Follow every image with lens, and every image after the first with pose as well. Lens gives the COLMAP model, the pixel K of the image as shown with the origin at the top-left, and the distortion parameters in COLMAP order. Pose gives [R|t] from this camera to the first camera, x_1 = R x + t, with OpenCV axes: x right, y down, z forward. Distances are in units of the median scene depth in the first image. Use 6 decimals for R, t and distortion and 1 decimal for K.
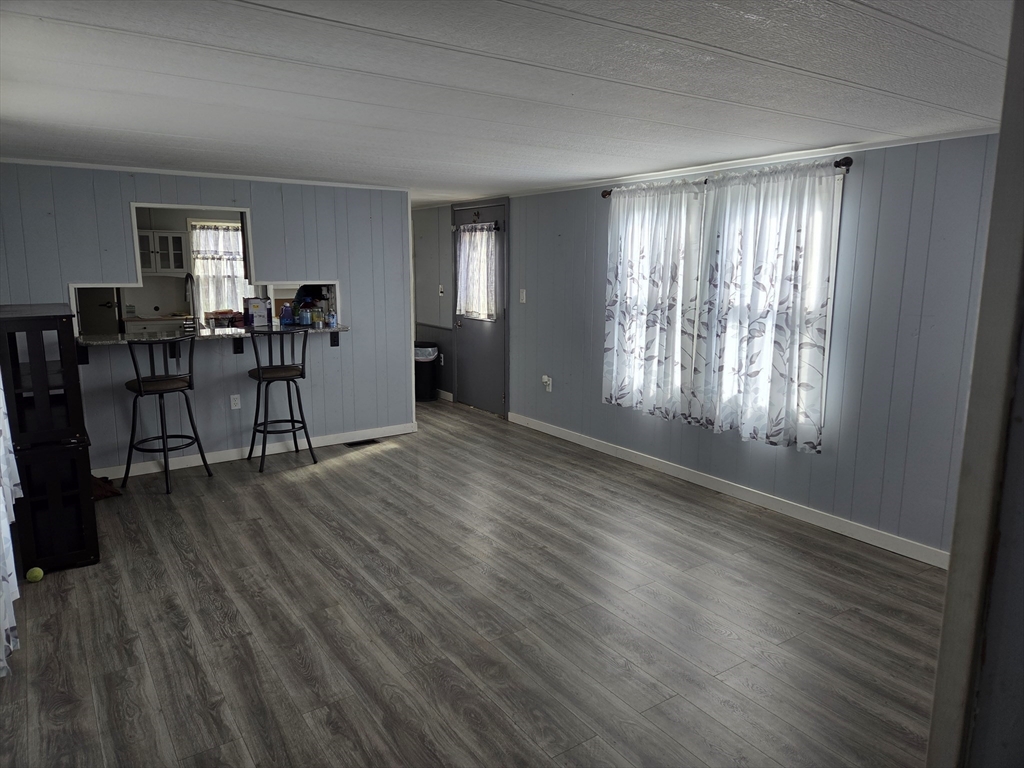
lens RADIAL K [[682.6, 0, 519.1], [0, 682.6, 379.0], [0, 0, 1]] dist [0.006956, -0.007728]
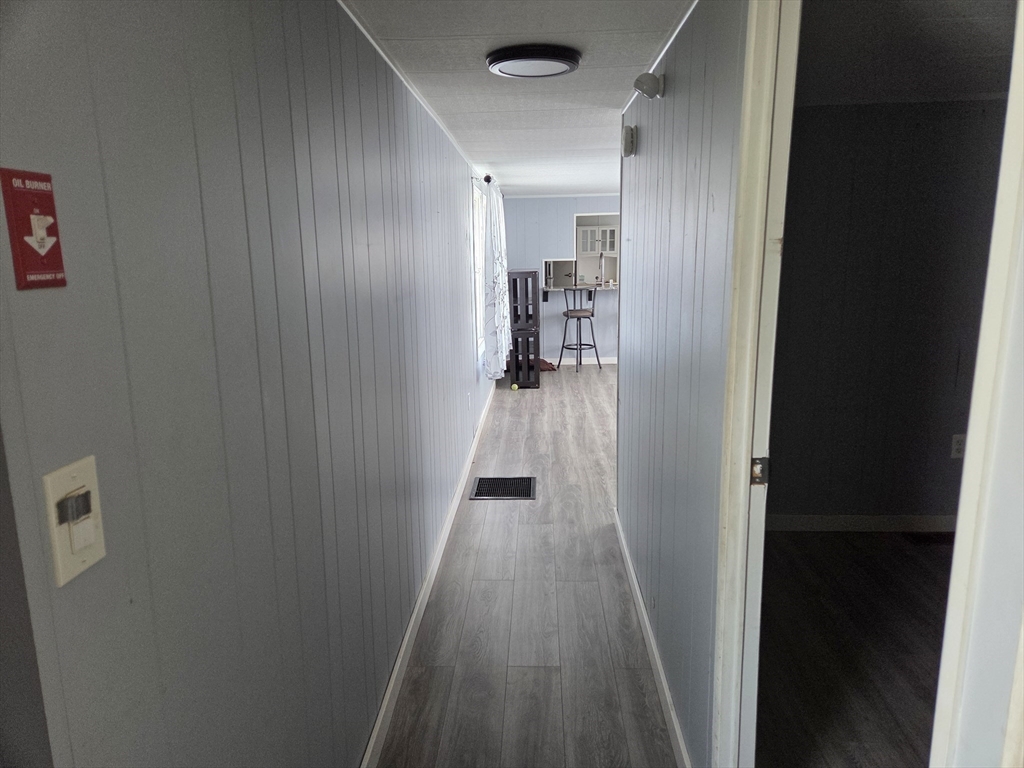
lens RADIAL K [[682.6, 0, 513.9], [0, 682.6, 383.6], [0, 0, 1]] dist [0.006956, -0.007728]
pose [[0.793662, 0.096585, -0.600644, 0.627622], [-0.078683, 0.995321, 0.056081, 0.146893], [0.603250, 0.002751, 0.797548, -0.777918]]
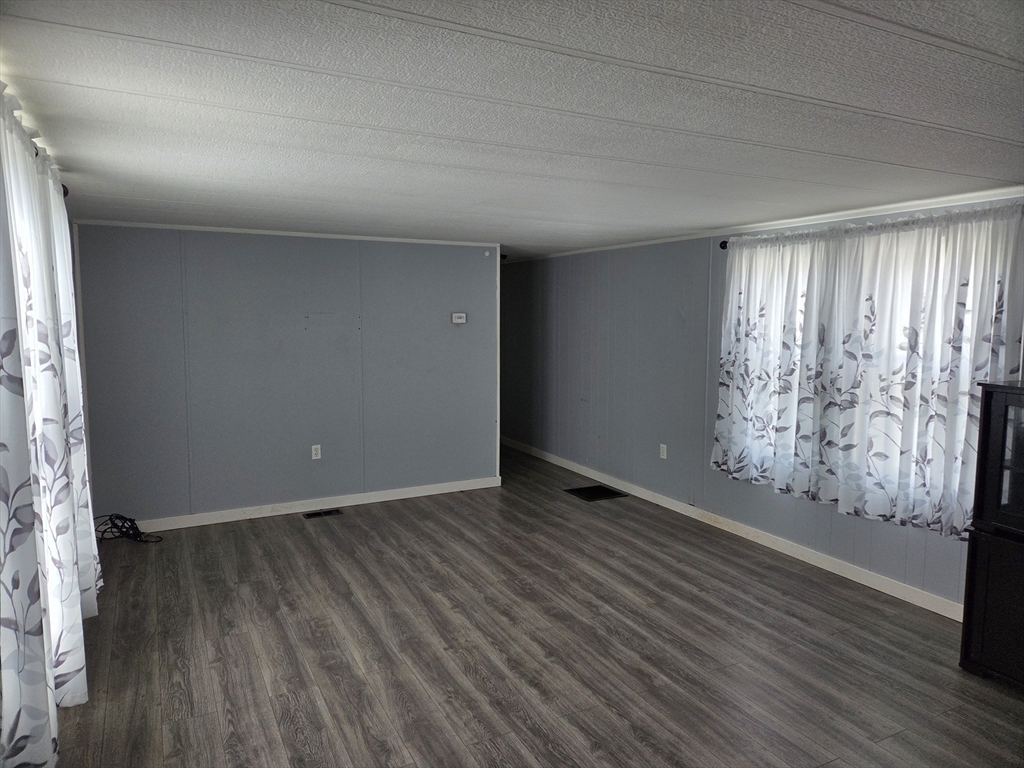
lens RADIAL K [[682.6, 0, 511.1], [0, 682.6, 387.5], [0, 0, 1]] dist [0.006956, -0.007728]
pose [[-0.990916, -0.025721, 0.131998, -0.163677], [0.011359, 0.962023, 0.272732, -0.333739], [-0.134000, 0.271754, -0.952992, 1.906246]]
